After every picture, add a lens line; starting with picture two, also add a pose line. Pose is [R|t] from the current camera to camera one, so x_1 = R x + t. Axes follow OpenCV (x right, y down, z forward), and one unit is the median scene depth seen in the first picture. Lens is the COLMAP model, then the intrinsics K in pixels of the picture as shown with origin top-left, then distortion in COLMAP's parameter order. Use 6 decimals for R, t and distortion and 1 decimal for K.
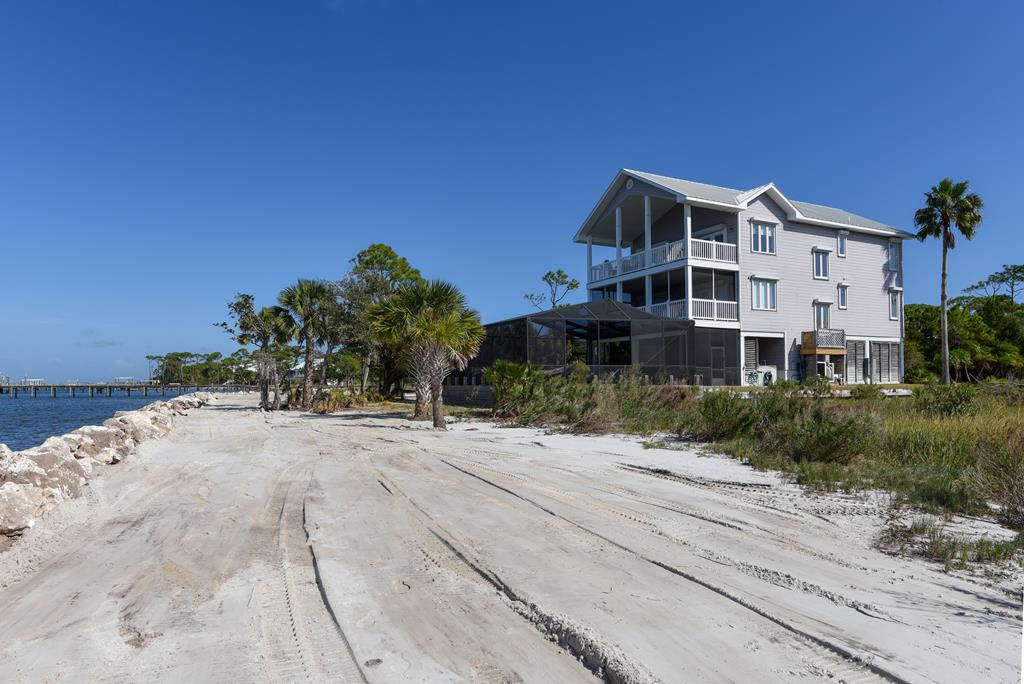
lens RADIAL K [[603.8, 0, 507.0], [0, 603.8, 374.9], [0, 0, 1]] dist [0.002964, 0.000572]
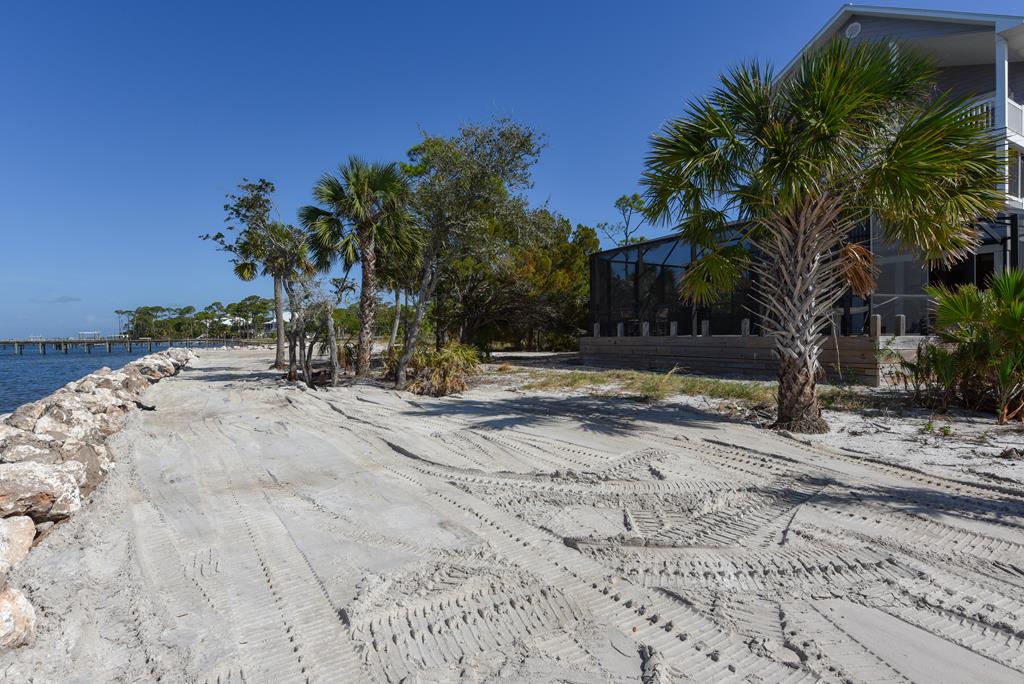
lens RADIAL K [[541.3, 0, 512.0], [0, 541.3, 342.0], [0, 0, 1]] dist [0.011649, -0.012946]
pose [[0.995959, -0.010265, 0.089215, -0.229210], [0.007817, 0.999584, 0.027753, 0.006159], [-0.089463, -0.026944, 0.995626, 0.440360]]
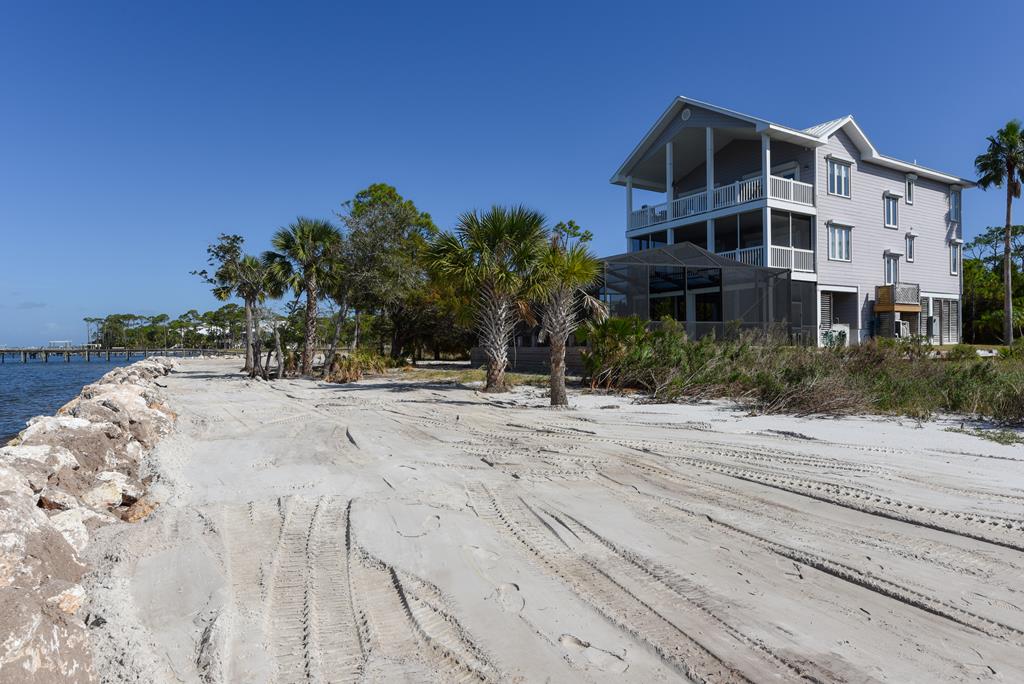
lens RADIAL K [[605.4, 0, 512.0], [0, 605.4, 342.0], [0, 0, 1]] dist [0.002004, -0.000033]
pose [[0.996886, -0.002217, 0.078827, -0.117836], [0.001720, 0.999978, 0.006377, 0.004546], [-0.078839, -0.006222, 0.996868, 0.154346]]
